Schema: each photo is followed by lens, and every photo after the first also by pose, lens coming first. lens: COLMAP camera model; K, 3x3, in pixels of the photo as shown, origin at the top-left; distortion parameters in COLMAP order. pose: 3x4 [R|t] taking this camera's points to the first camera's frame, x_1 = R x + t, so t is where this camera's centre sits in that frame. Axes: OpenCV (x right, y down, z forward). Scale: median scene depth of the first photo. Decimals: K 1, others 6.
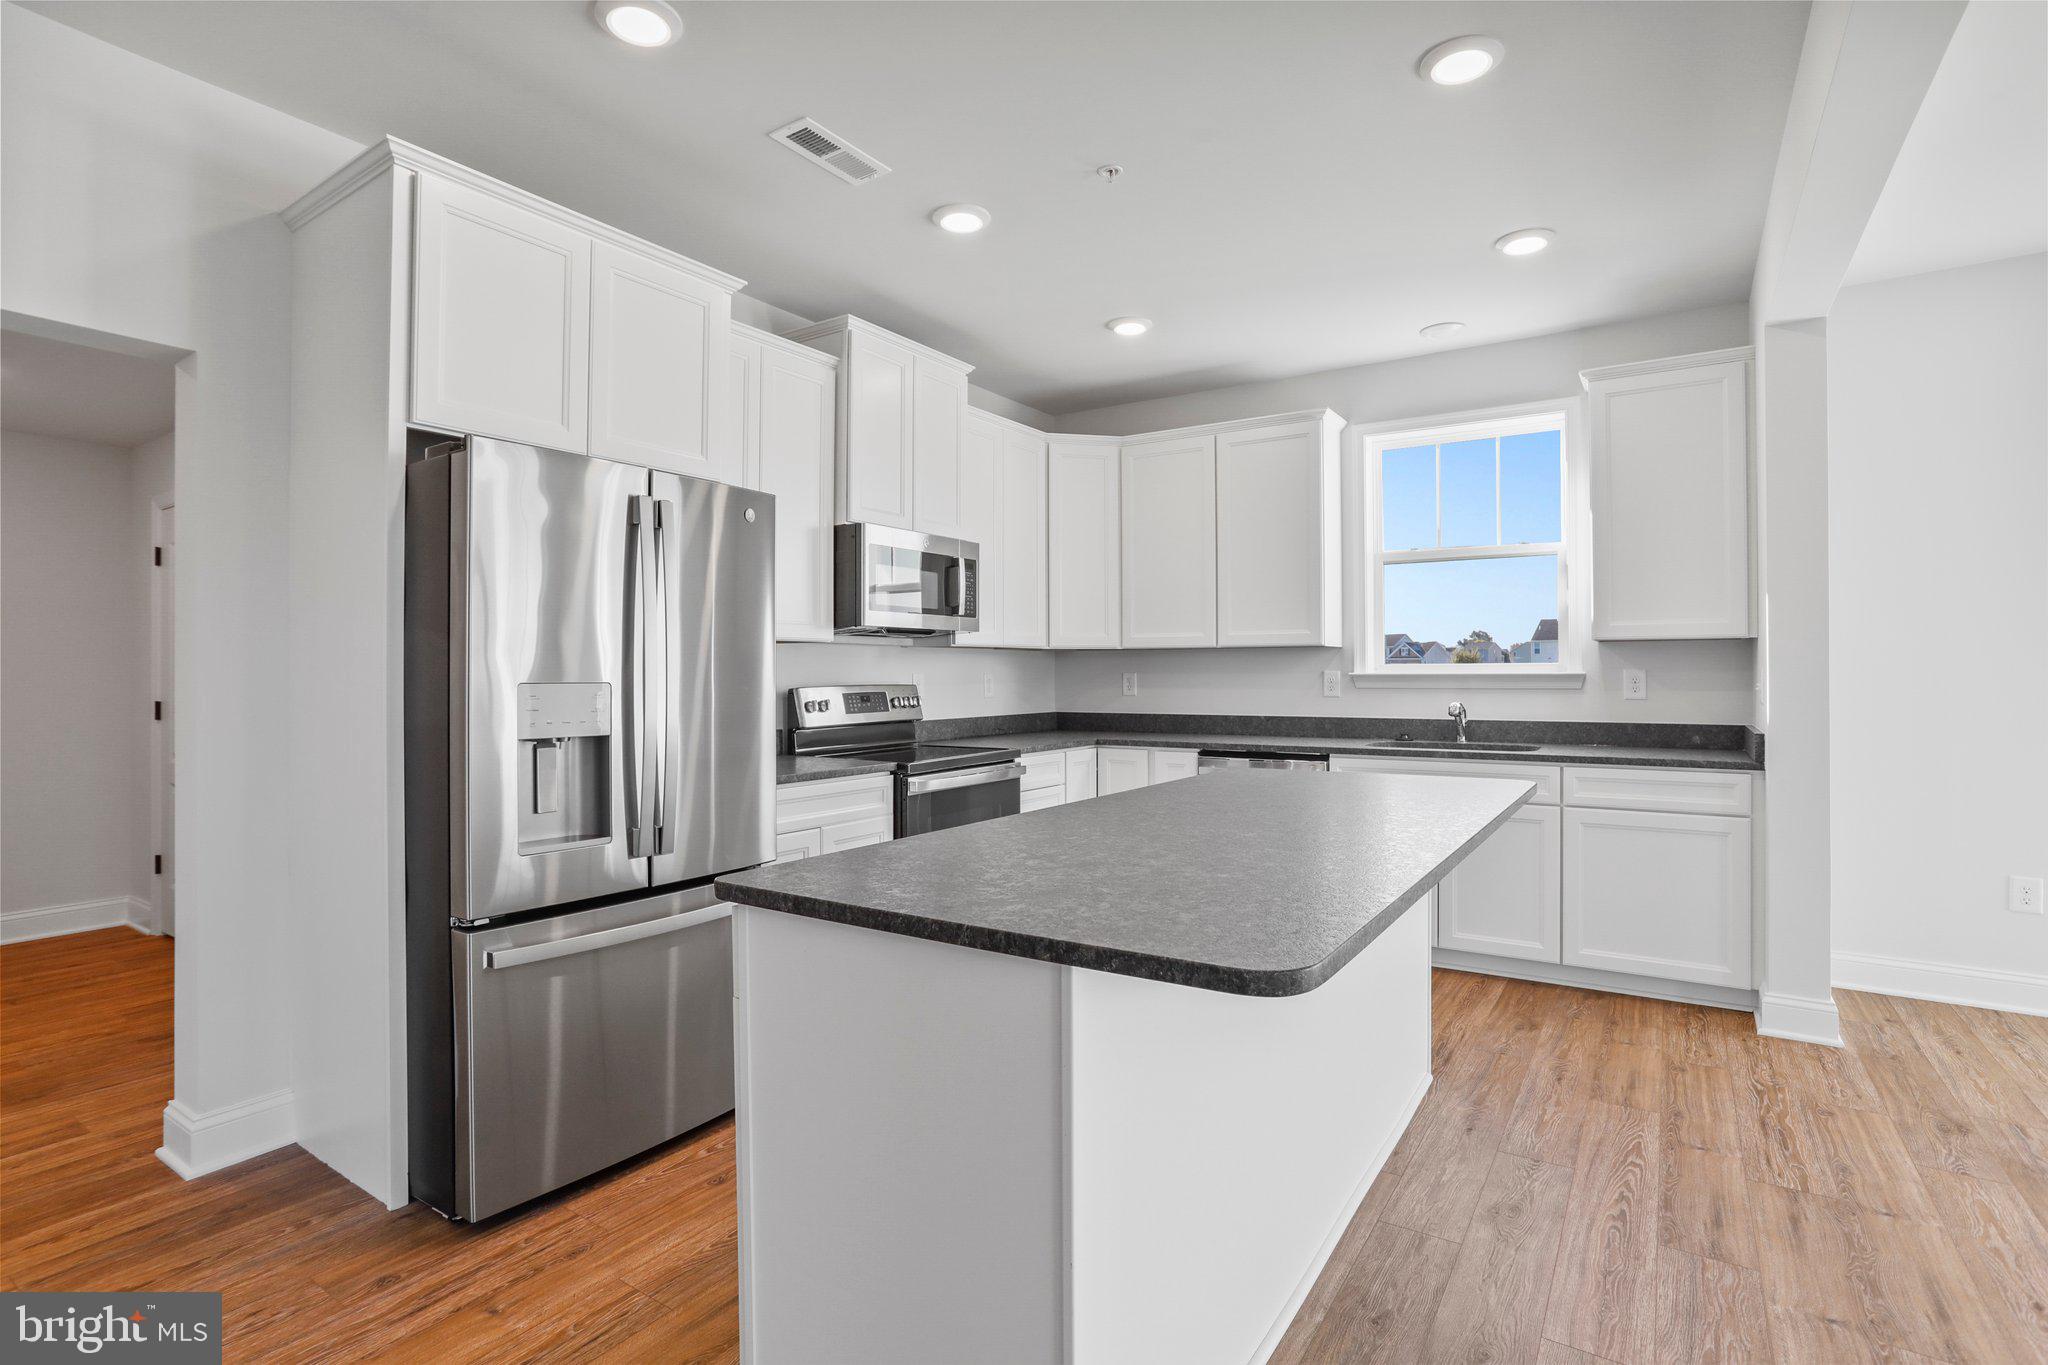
lens RADIAL K [[1067.3, 0, 1021.4], [0, 1067.3, 660.6], [0, 0, 1]] dist [-0.003440, -0.000631]
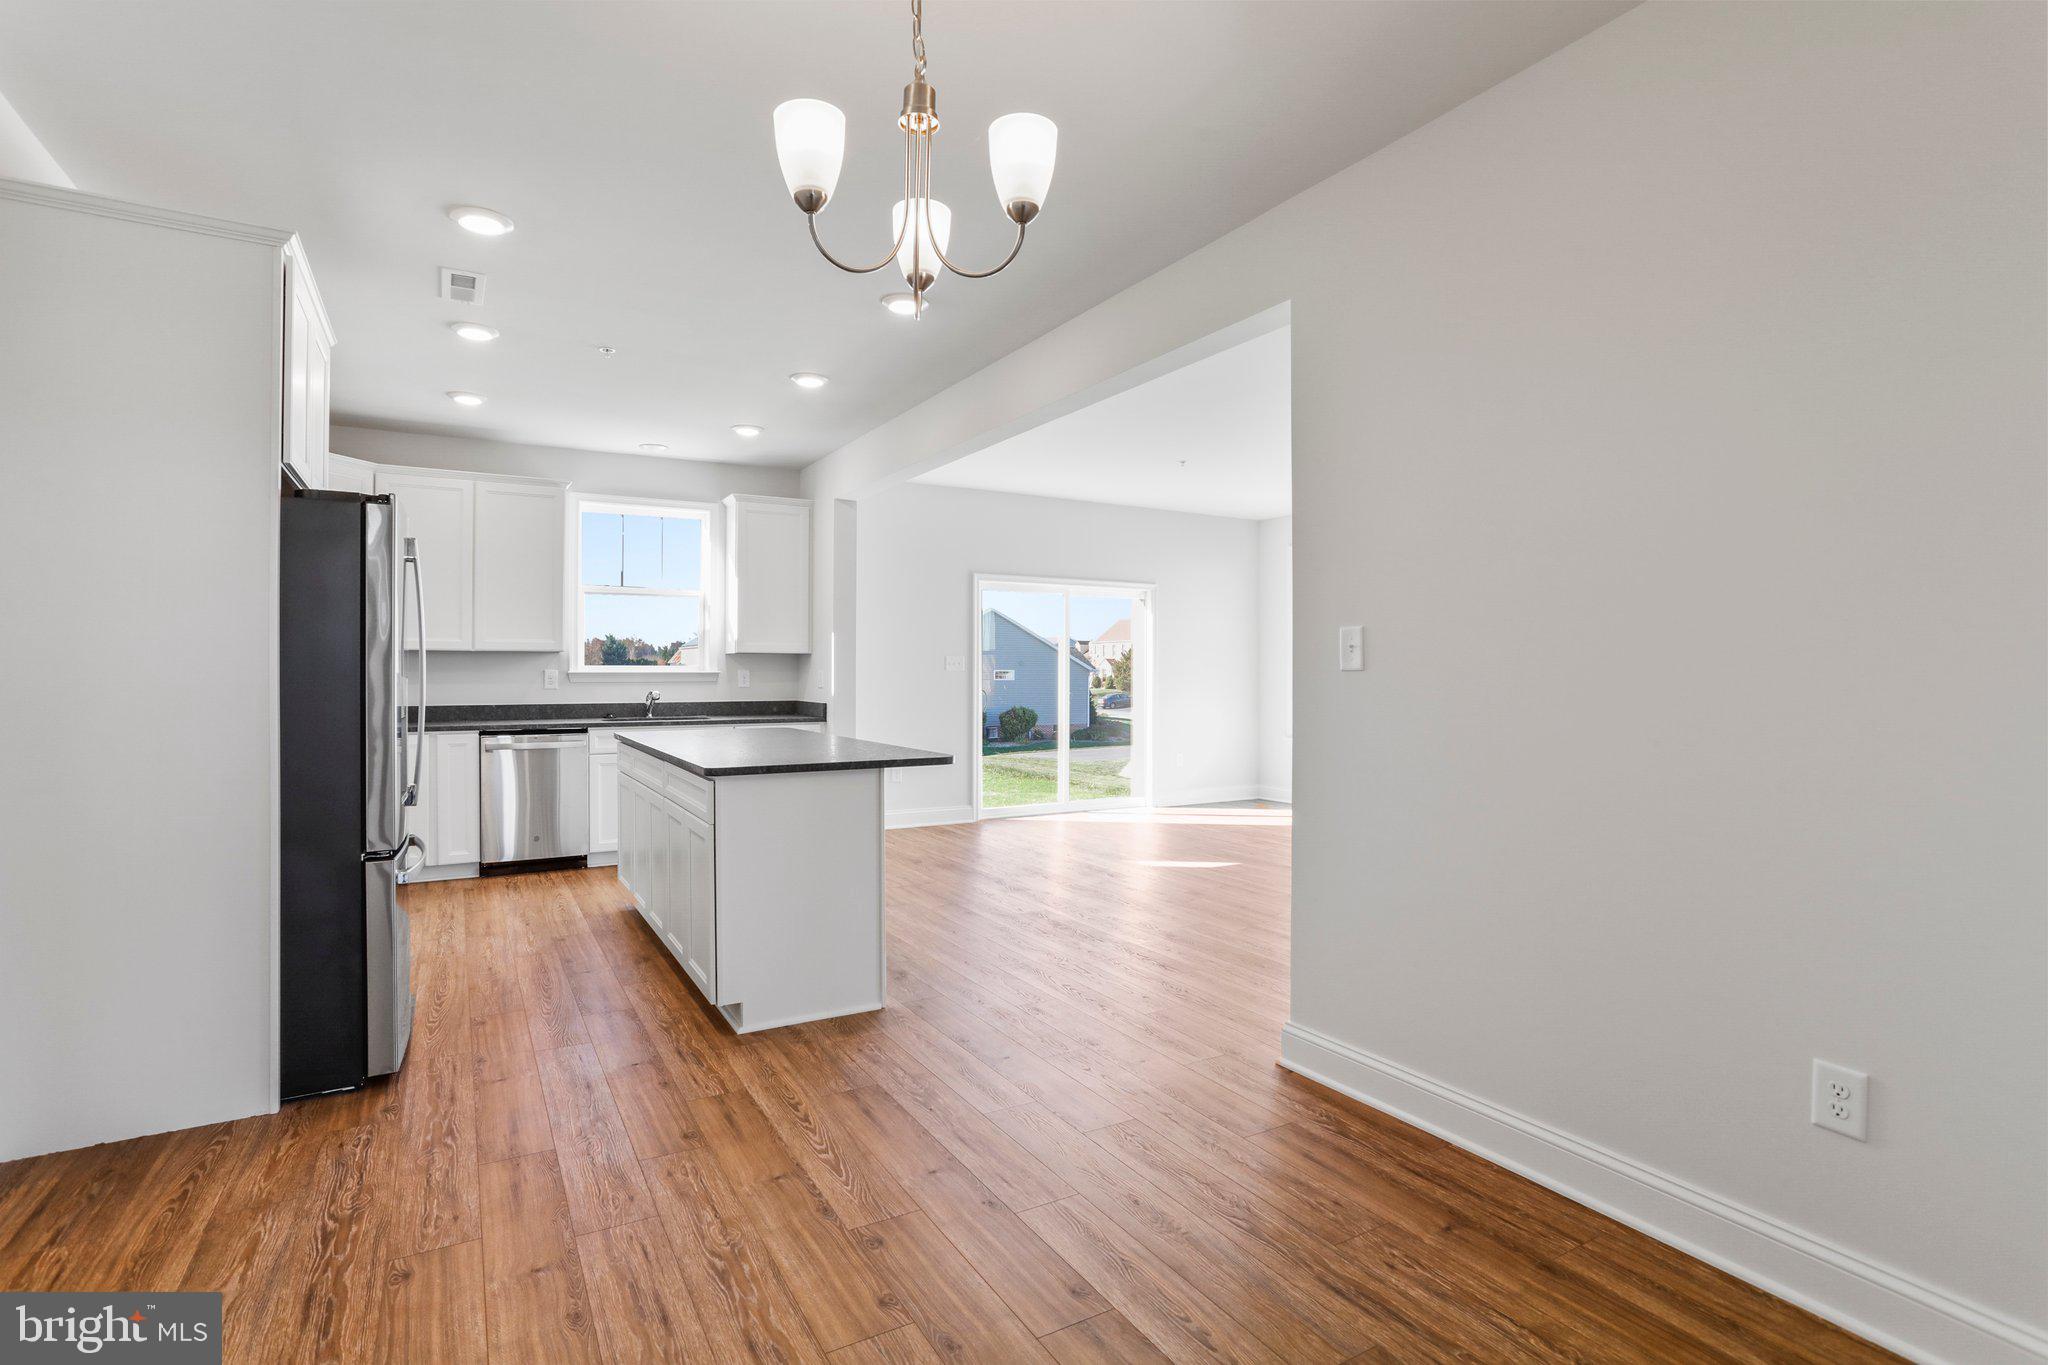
lens RADIAL K [[1003.7, 0, 1019.8], [0, 1003.7, 674.0], [0, 0, 1]] dist [-0.023402, 0.017040]
pose [[0.472724, 0.001571, 0.881209, -0.615467], [-0.010454, 0.999938, 0.003825, 0.004009], [-0.881148, -0.011020, 0.472711, -0.145268]]
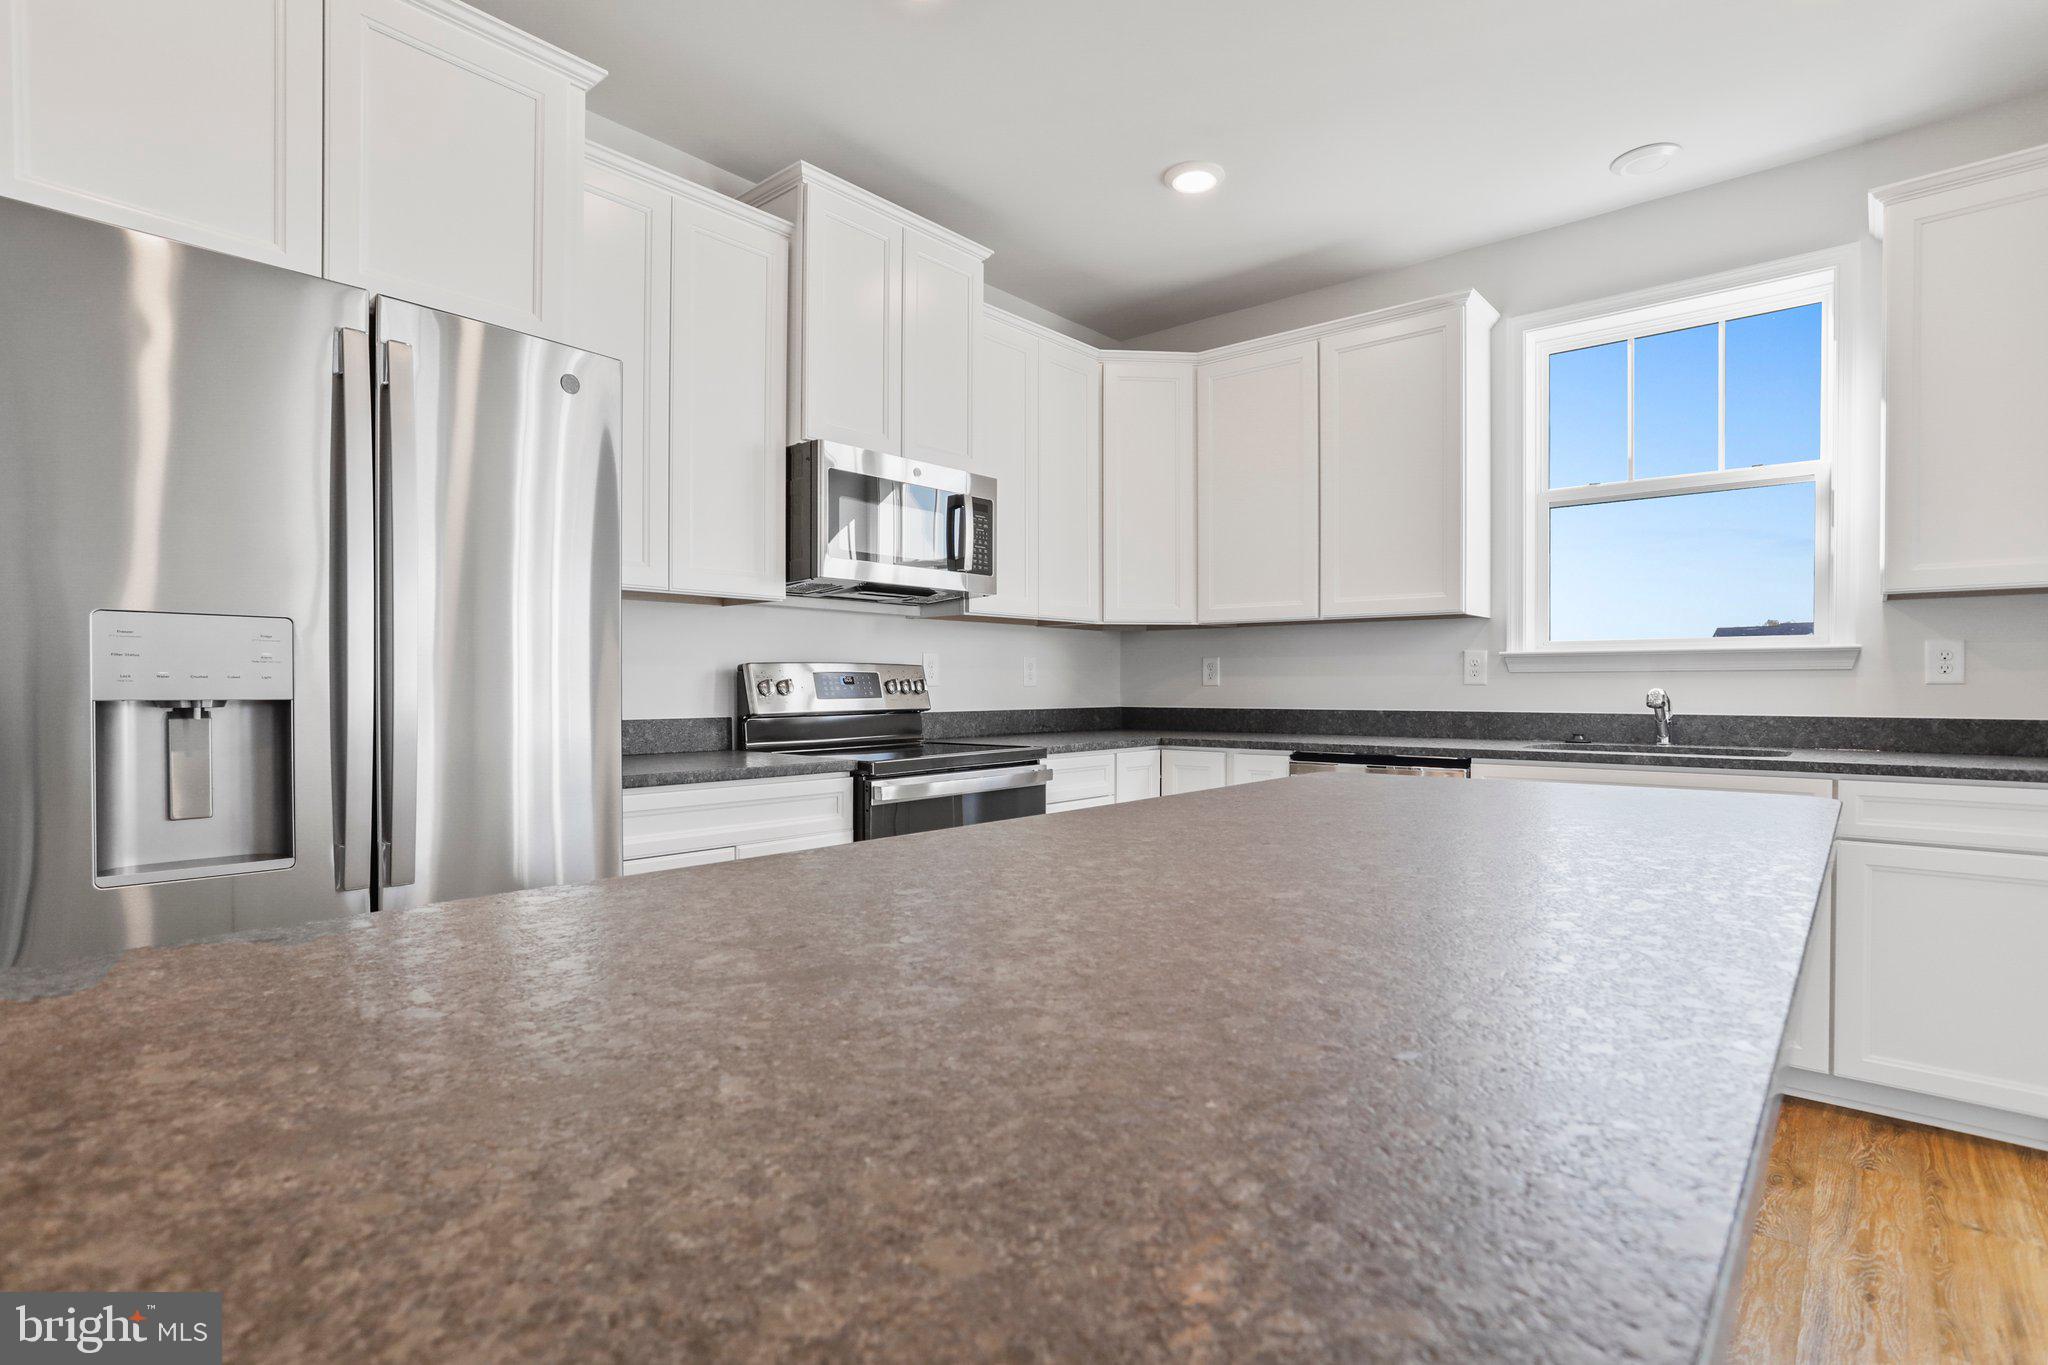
lens RADIAL K [[1040.6, 0, 1021.9], [0, 1040.6, 693.6], [0, 0, 1]] dist [-0.024371, 0.024478]
pose [[0.991529, 0.004479, -0.129809, 0.077157], [-0.002409, 0.999867, 0.016100, 0.032731], [0.129863, -0.015651, 0.991408, 0.262599]]
